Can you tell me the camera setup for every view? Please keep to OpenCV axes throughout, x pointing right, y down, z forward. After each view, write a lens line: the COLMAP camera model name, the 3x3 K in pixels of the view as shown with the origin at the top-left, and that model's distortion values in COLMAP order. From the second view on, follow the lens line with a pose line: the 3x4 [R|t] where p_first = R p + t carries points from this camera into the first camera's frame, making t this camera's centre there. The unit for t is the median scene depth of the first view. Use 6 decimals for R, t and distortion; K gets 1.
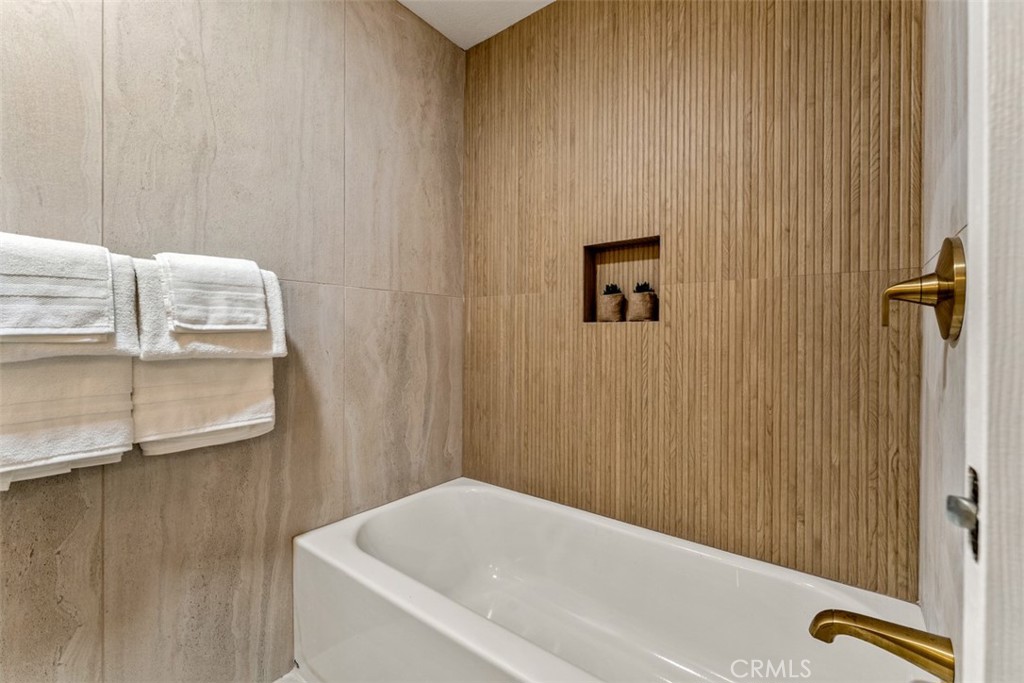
lens RADIAL K [[433.2, 0, 512.3], [0, 433.2, 333.9], [0, 0, 1]] dist [-0.002590, -0.000344]
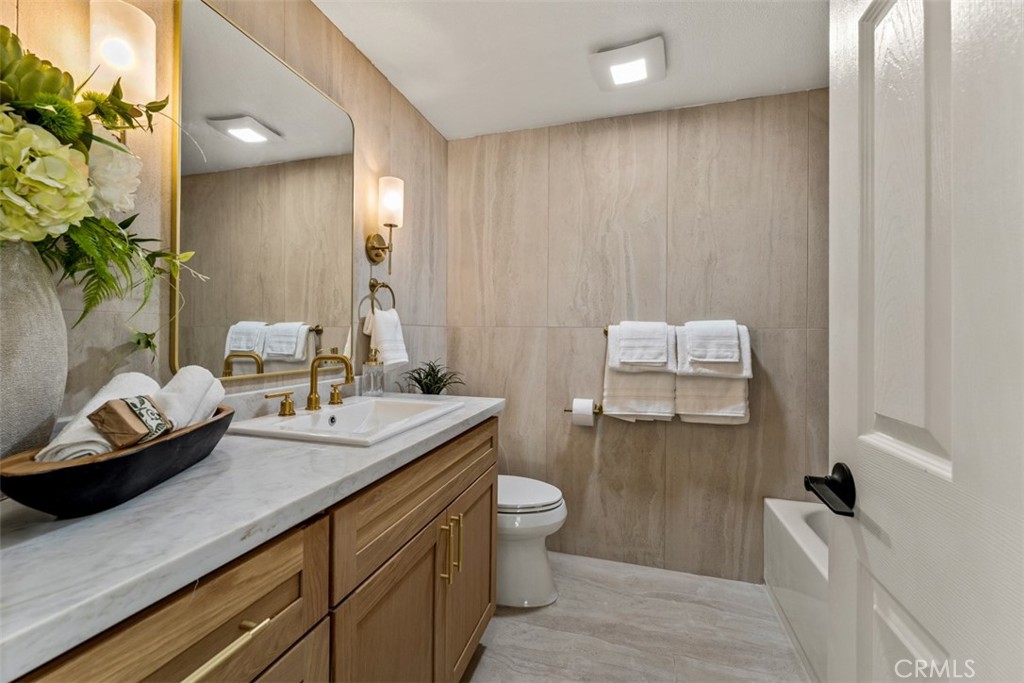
lens RADIAL K [[411.2, 0, 512.9], [0, 411.2, 336.6], [0, 0, 1]] dist [-0.002551, -0.000601]
pose [[0.355019, 0.001485, -0.934858, 0.630245], [-0.009951, 0.999948, -0.002190, -0.096841], [0.934806, 0.010080, 0.355015, -0.404790]]
